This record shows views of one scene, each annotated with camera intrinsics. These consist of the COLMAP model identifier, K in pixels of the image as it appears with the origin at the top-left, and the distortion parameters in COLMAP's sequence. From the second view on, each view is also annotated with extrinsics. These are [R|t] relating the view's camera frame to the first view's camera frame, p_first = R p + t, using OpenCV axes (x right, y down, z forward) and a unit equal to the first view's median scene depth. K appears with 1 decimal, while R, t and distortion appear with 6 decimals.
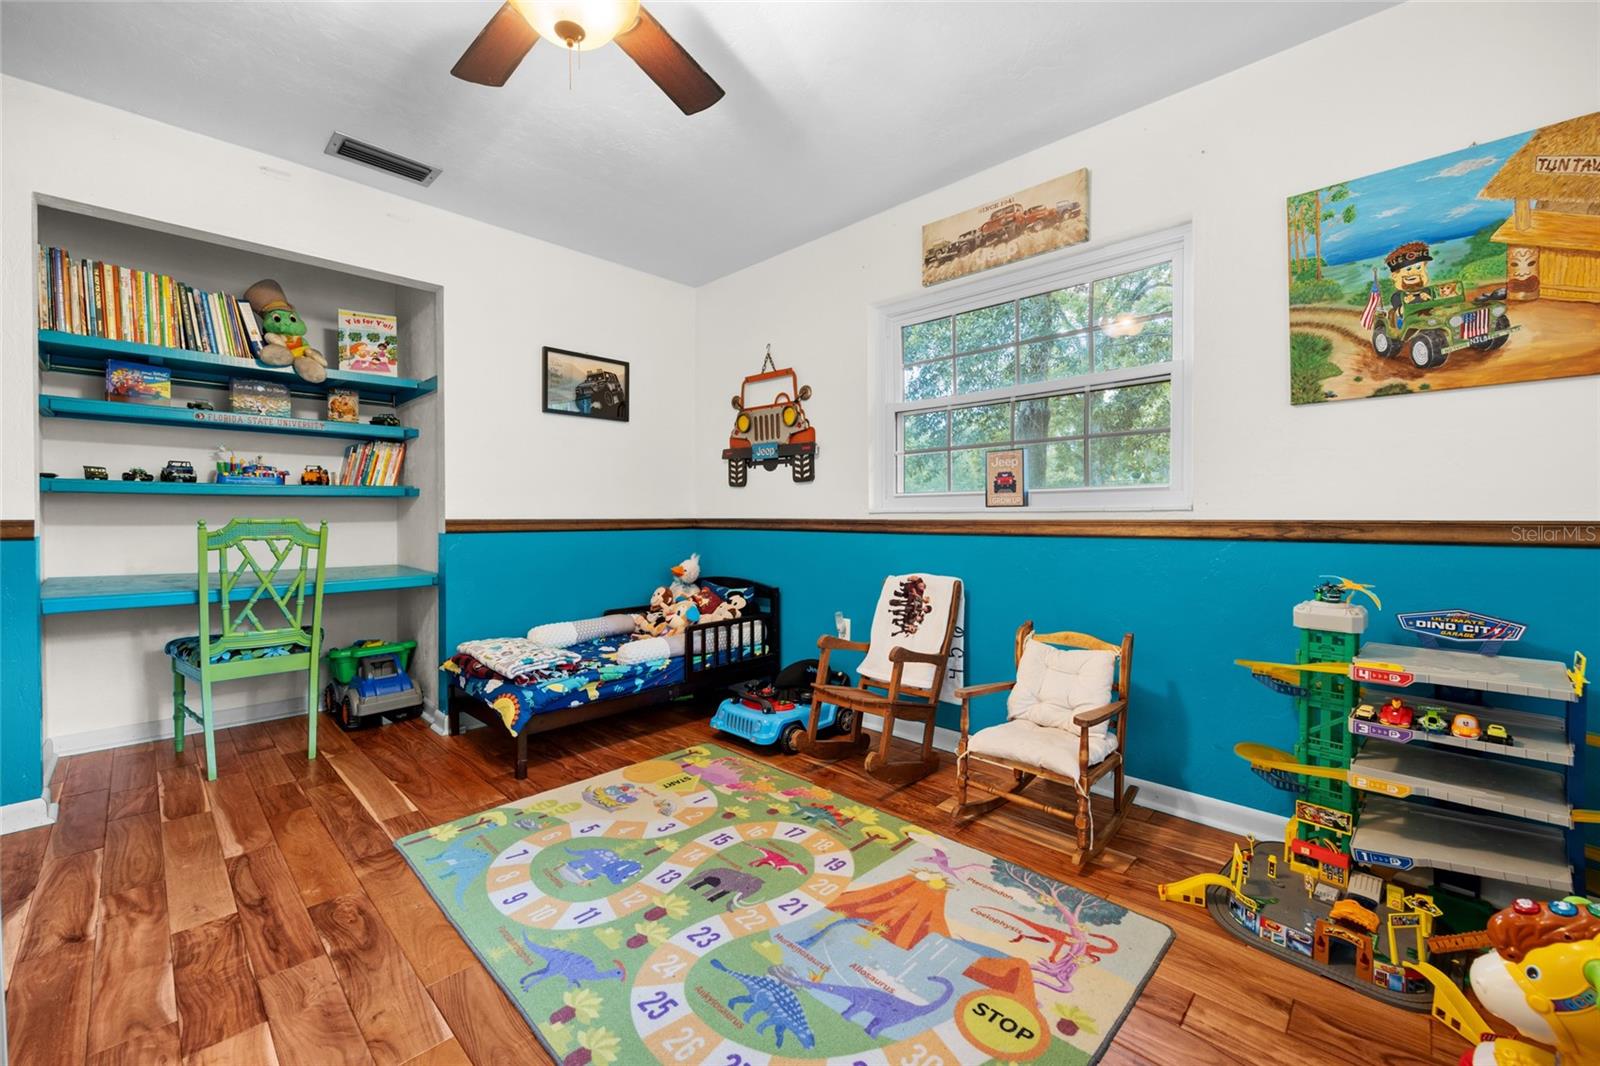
lens RADIAL K [[646.7, 0, 799.8], [0, 646.7, 520.2], [0, 0, 1]] dist [-0.002373, -0.000044]
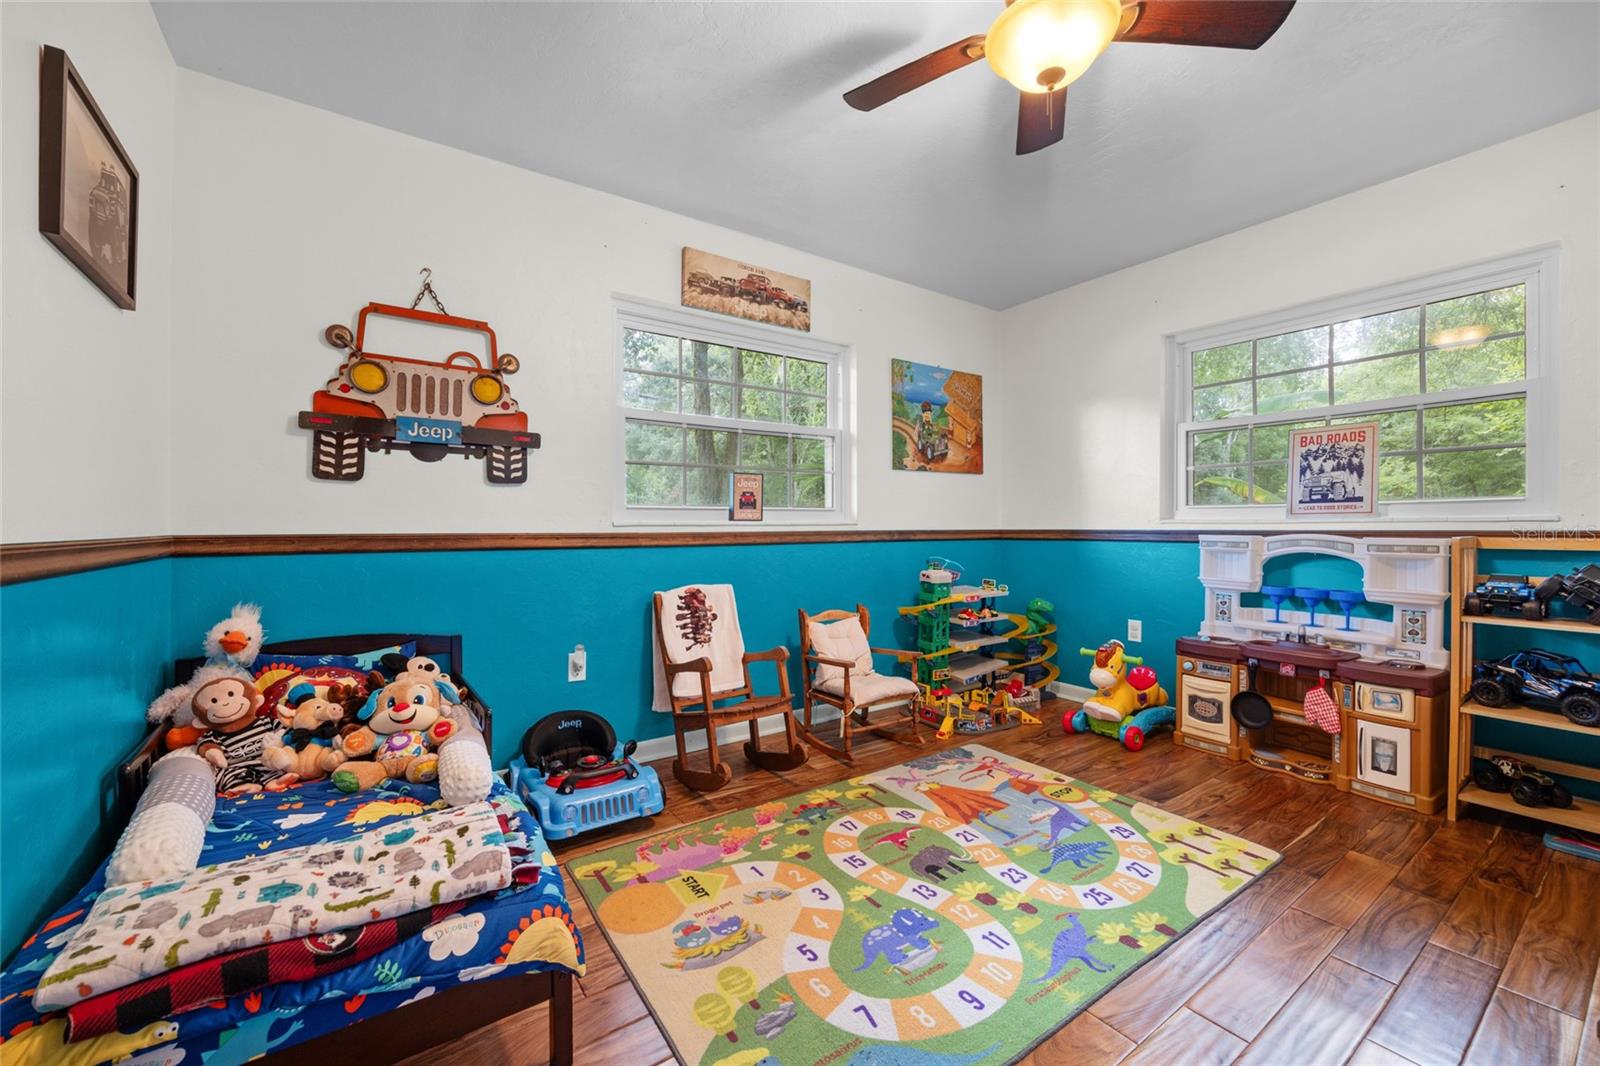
lens RADIAL K [[642.9, 0, 792.9], [0, 642.9, 524.4], [0, 0, 1]] dist [-0.000991, -0.000058]
pose [[0.187360, 0.003654, 0.982285, -0.889523], [0.009579, 0.999939, -0.005547, -0.007254], [-0.982245, 0.010449, 0.187313, 0.739136]]
